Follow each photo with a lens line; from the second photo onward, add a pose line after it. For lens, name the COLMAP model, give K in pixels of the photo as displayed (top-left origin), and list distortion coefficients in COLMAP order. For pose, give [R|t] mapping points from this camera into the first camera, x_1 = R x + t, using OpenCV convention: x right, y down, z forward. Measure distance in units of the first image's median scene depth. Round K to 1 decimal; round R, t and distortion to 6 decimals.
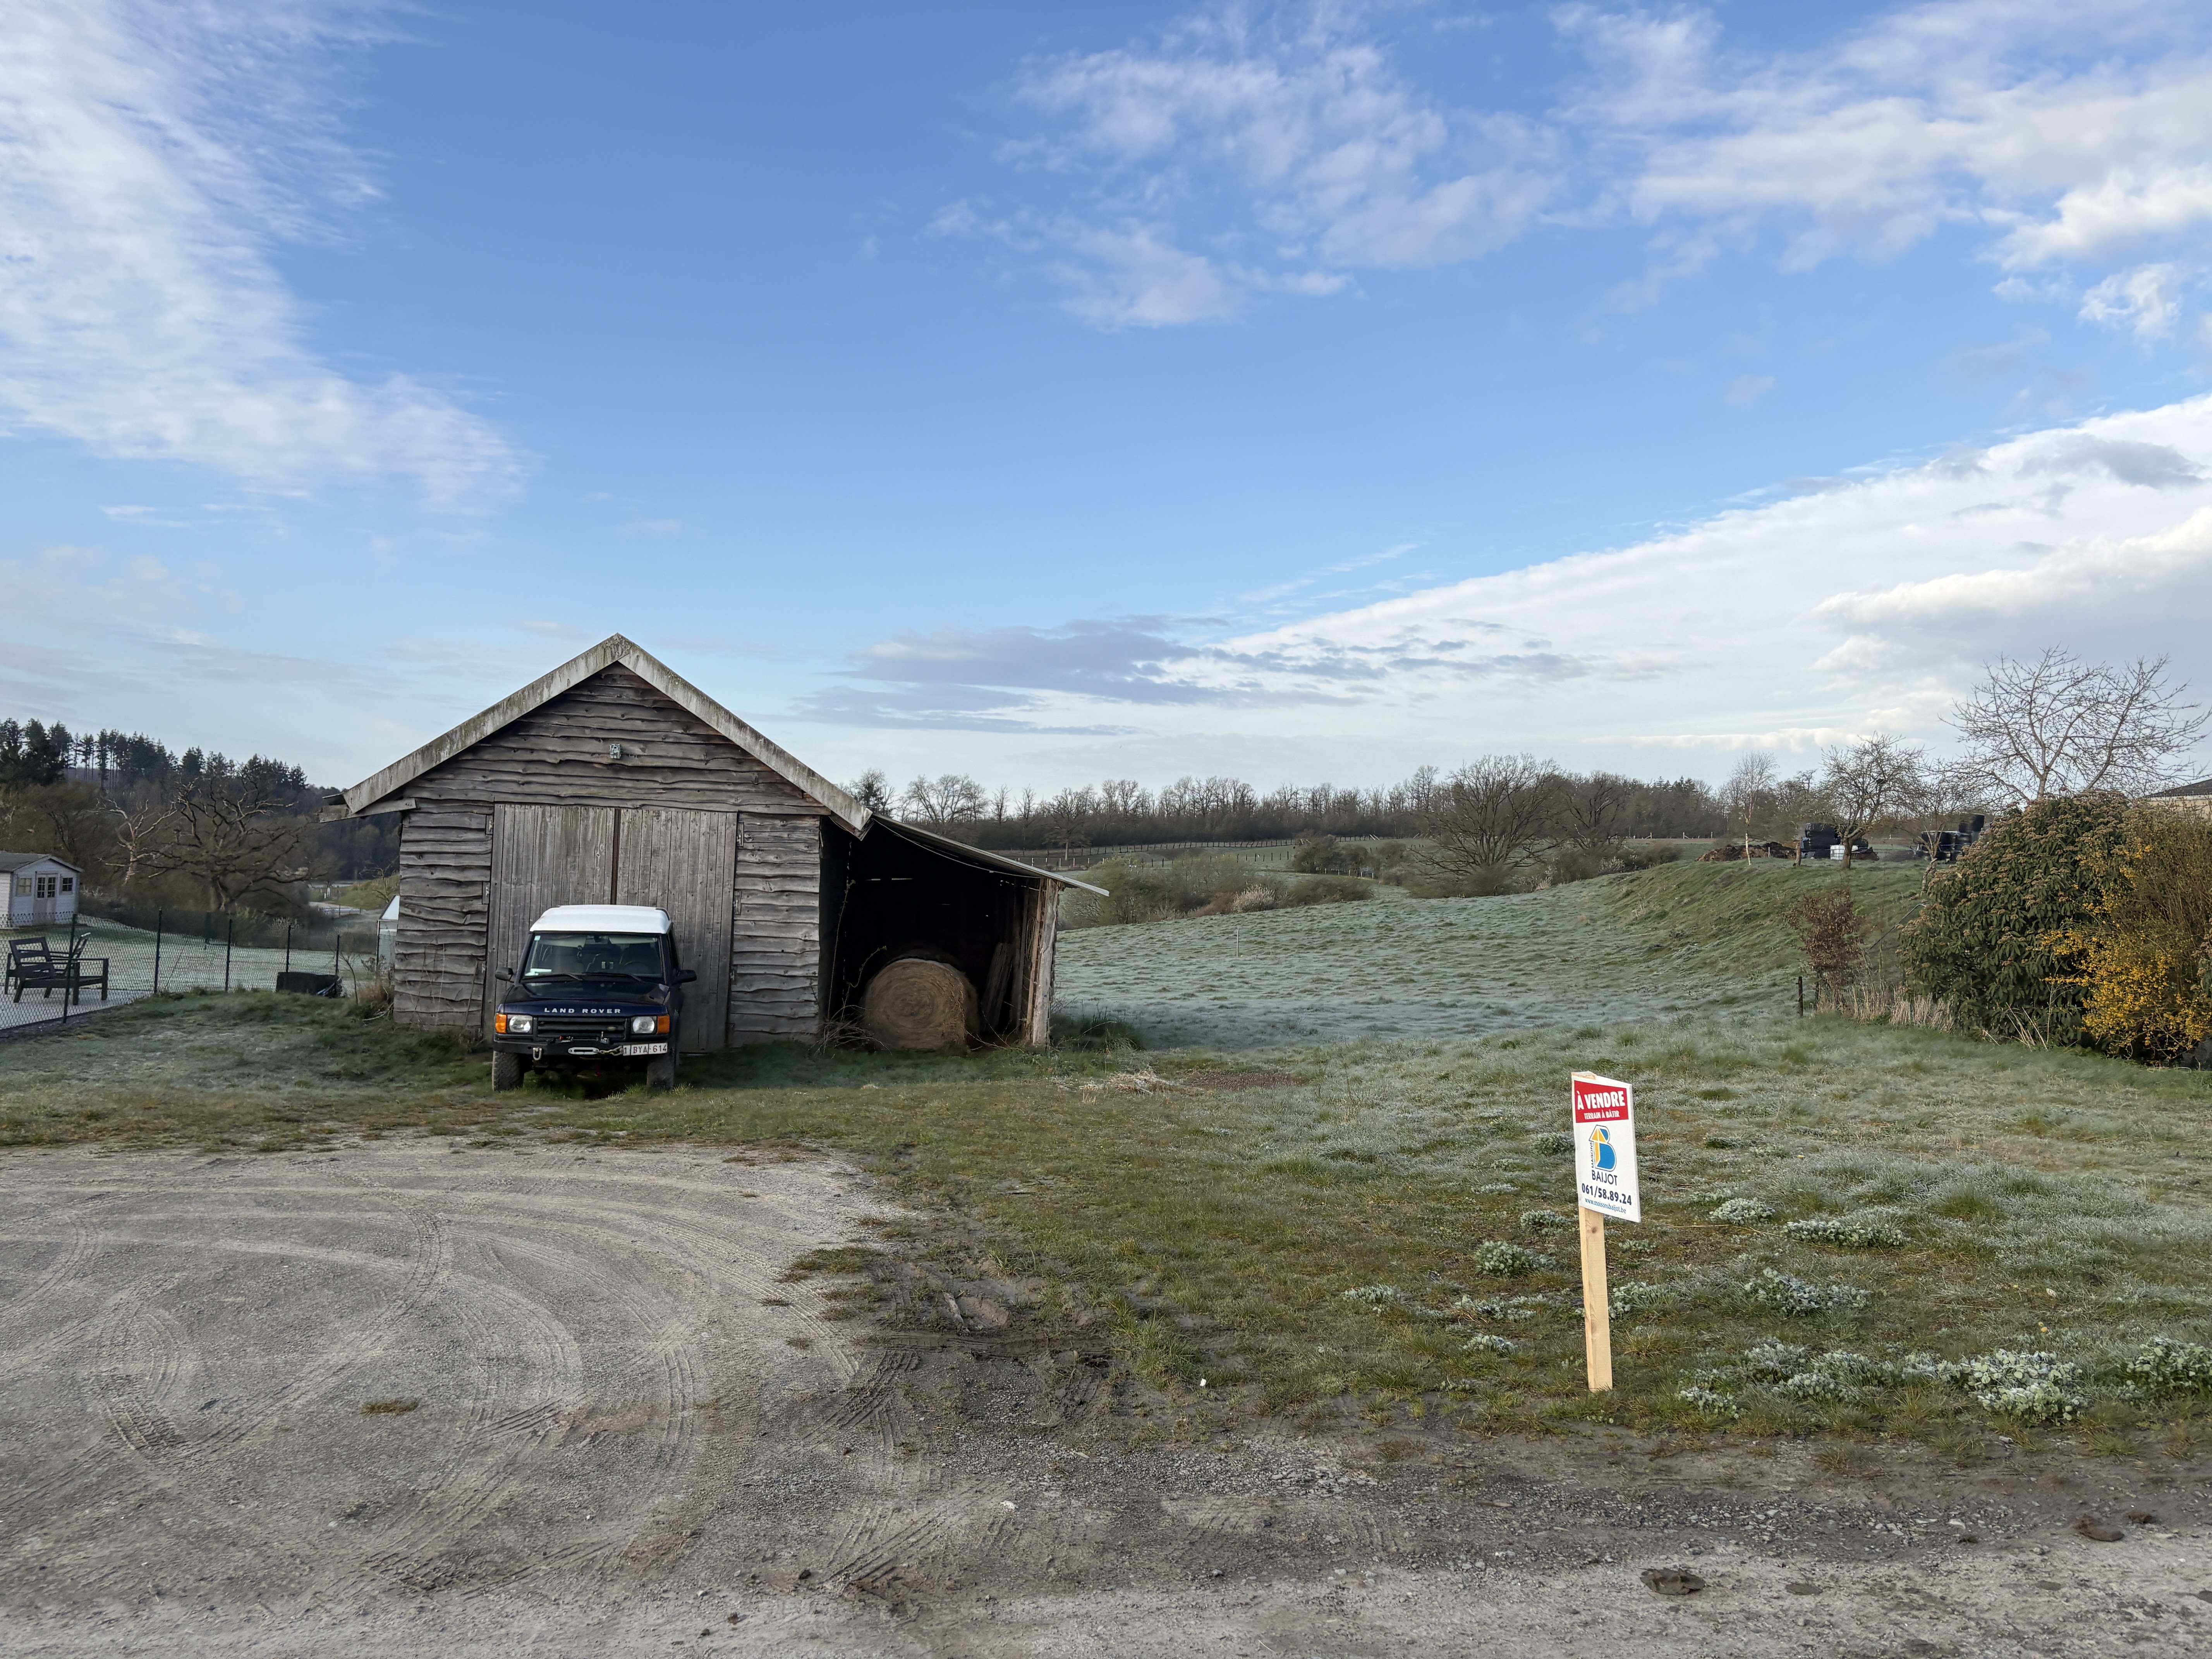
lens RADIAL K [[1664.8, 0, 1111.0], [0, 1664.8, 822.3], [0, 0, 1]] dist [0.060019, -0.068507]
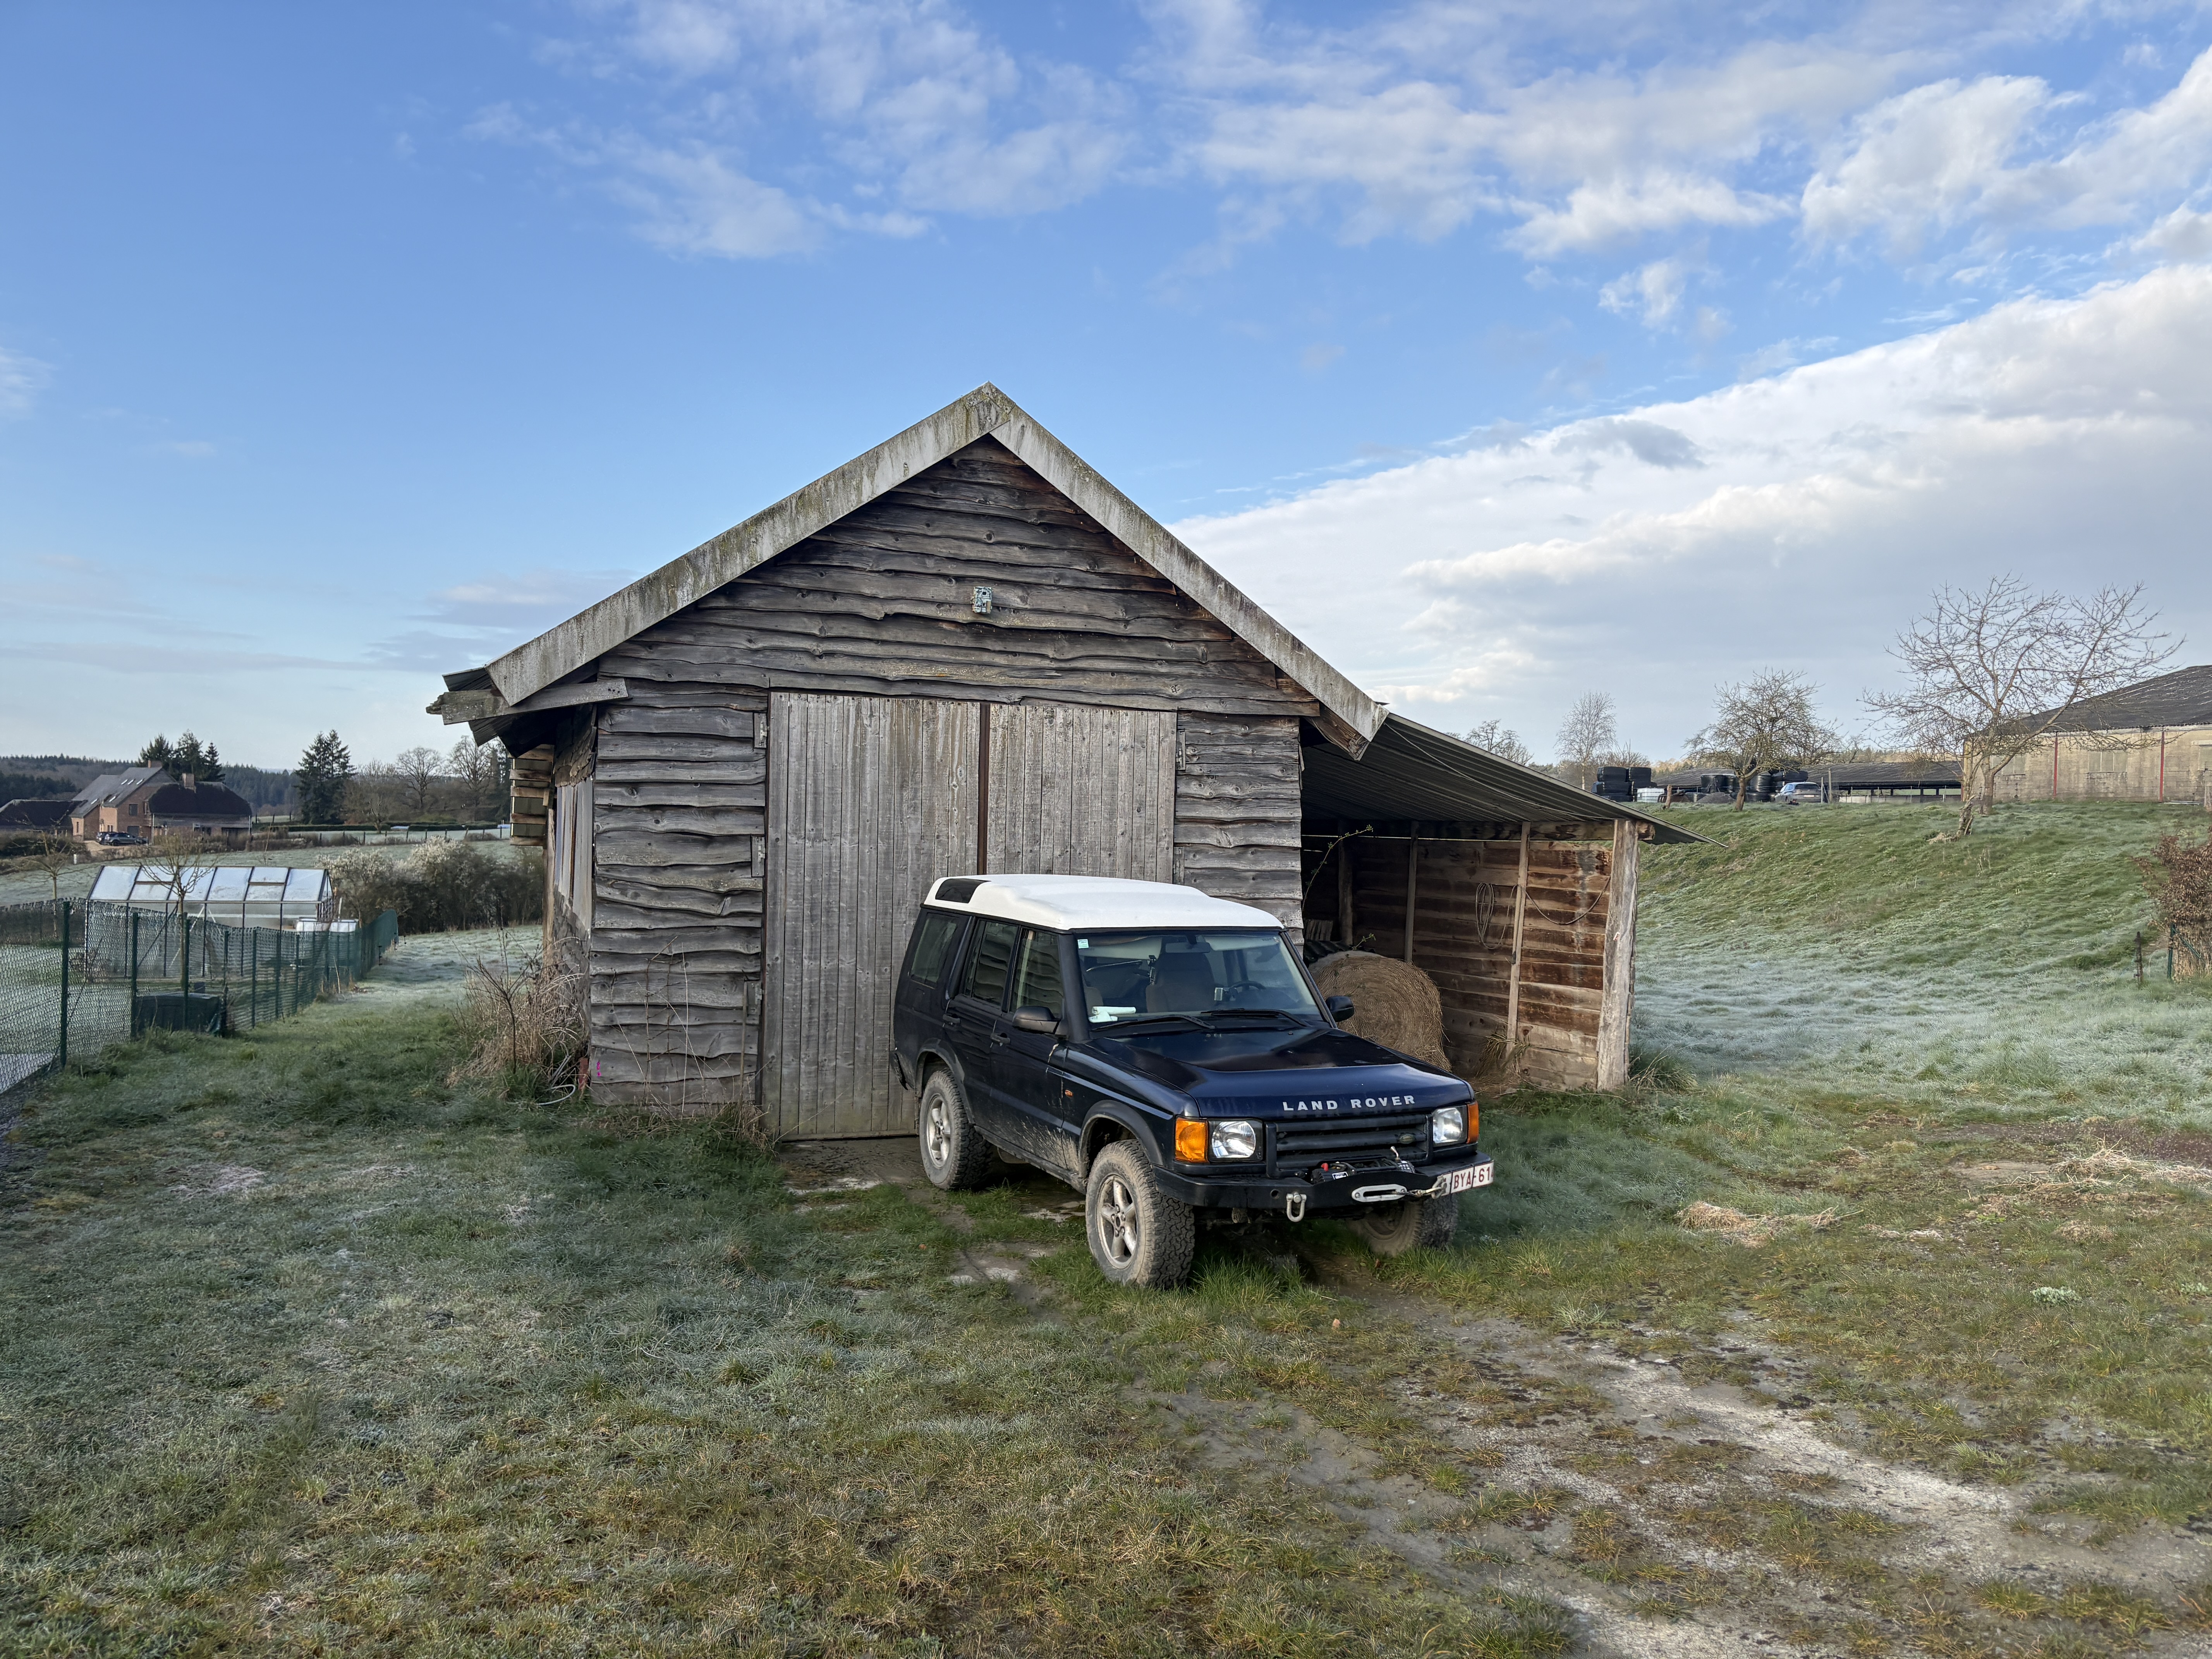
lens RADIAL K [[1643.6, 0, 1124.2], [0, 1643.6, 848.0], [0, 0, 1]] dist [0.176872, -0.274185]
pose [[0.973724, -0.016390, 0.227141, -0.373529], [0.006763, 0.999048, 0.043094, 0.016769], [-0.227631, -0.040426, 0.972908, 0.444775]]
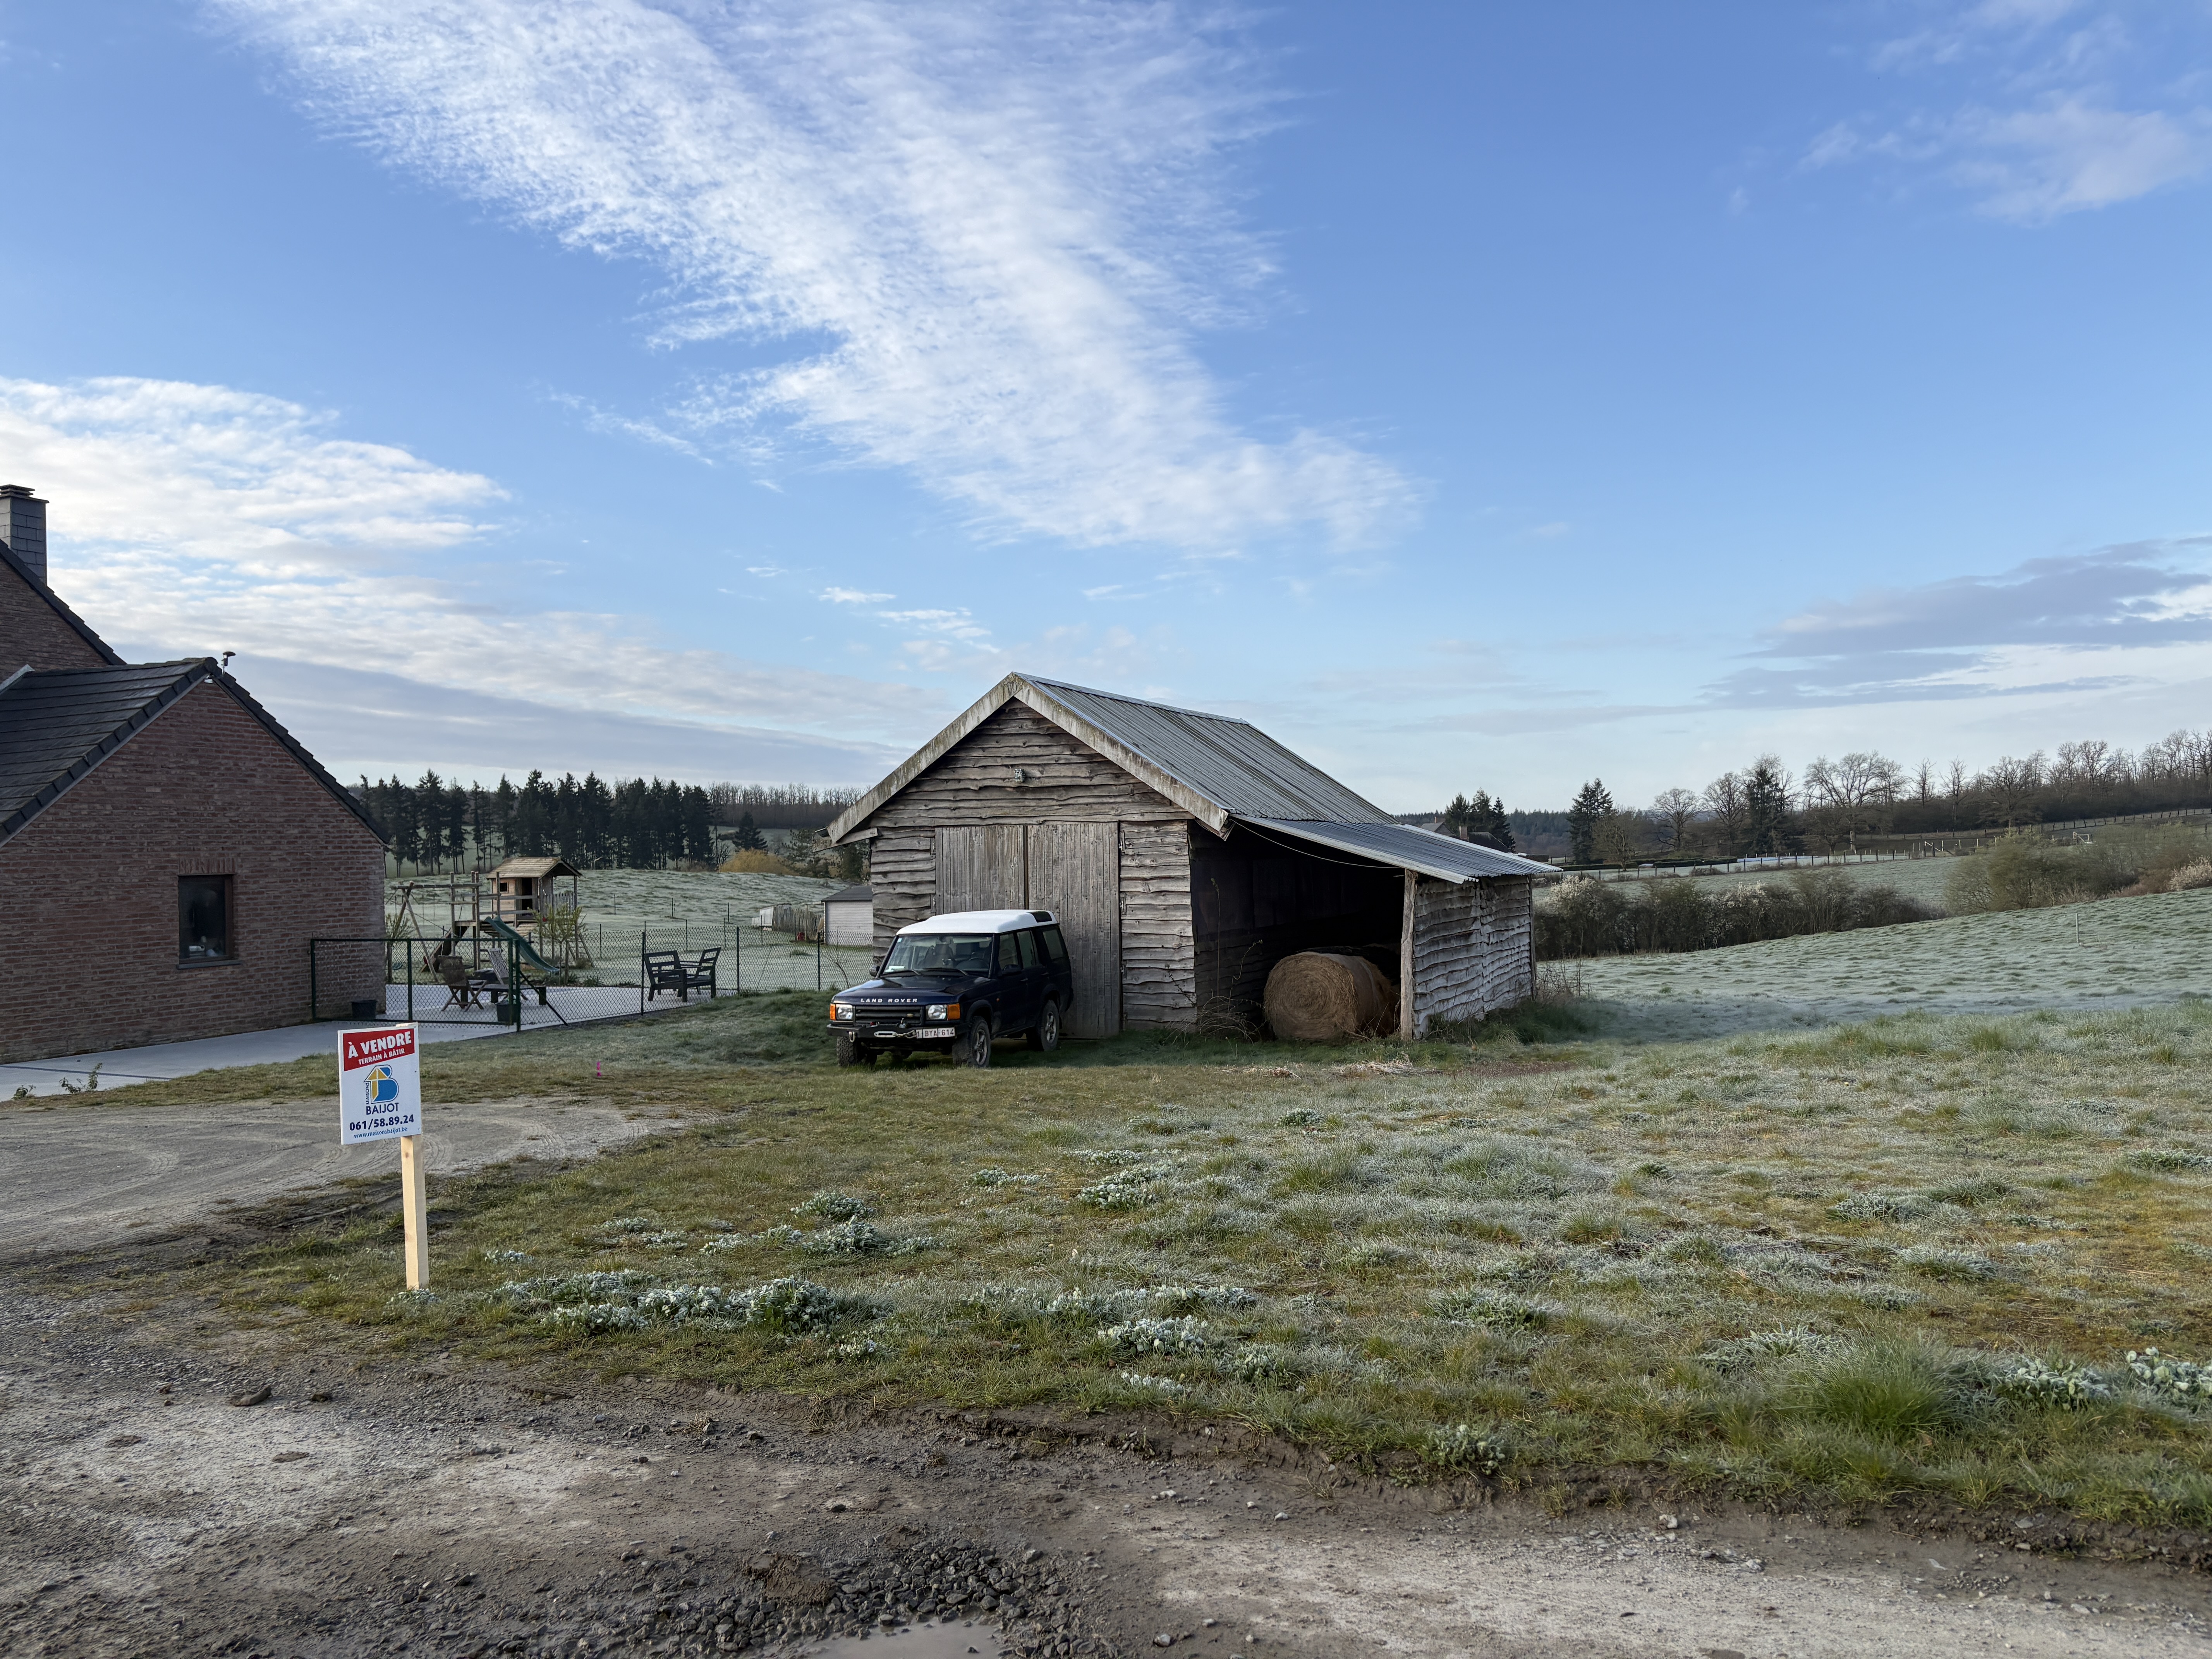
lens RADIAL K [[1664.2, 0, 1119.2], [0, 1664.2, 814.7], [0, 0, 1]] dist [0.095493, -0.125465]
pose [[0.860062, -0.066475, -0.505840, 0.334133], [0.063364, 0.997717, -0.023380, 0.015267], [0.506239, -0.011944, 0.862310, 0.052491]]
